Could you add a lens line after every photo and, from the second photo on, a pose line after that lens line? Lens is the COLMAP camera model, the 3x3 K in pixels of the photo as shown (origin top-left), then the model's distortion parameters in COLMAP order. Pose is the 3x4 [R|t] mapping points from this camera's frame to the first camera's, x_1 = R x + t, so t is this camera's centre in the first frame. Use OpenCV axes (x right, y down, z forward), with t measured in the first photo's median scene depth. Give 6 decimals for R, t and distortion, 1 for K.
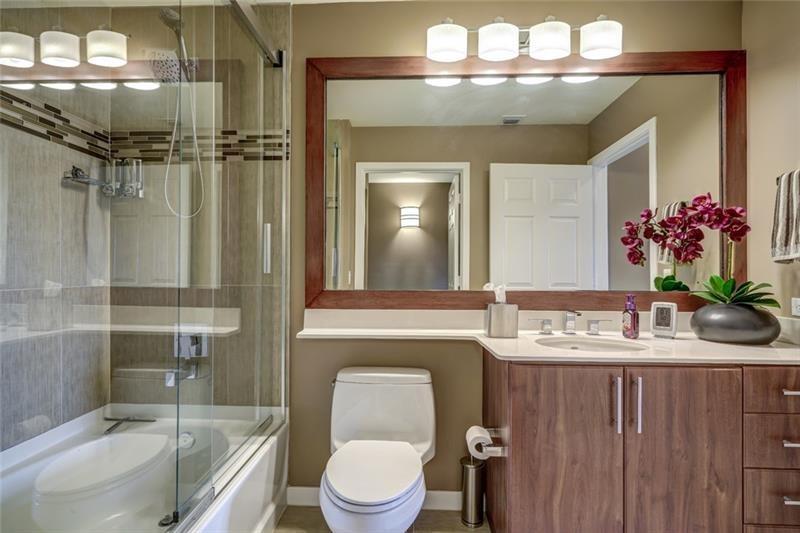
lens RADIAL K [[413.8, 0, 399.1], [0, 413.8, 270.3], [0, 0, 1]] dist [0.018638, 0.000112]
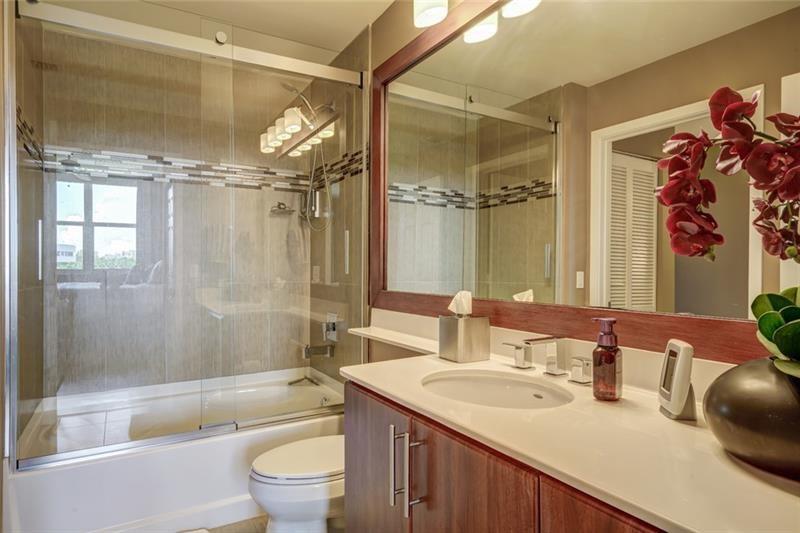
lens RADIAL K [[480.8, 0, 438.2], [0, 480.8, 271.5], [0, 0, 1]] dist [0.089261, 0.000062]
pose [[0.563827, -0.001597, -0.825892, 0.892880], [0.002383, 0.999997, -0.000307, 0.002137], [0.825890, -0.001795, 0.563829, 0.439520]]
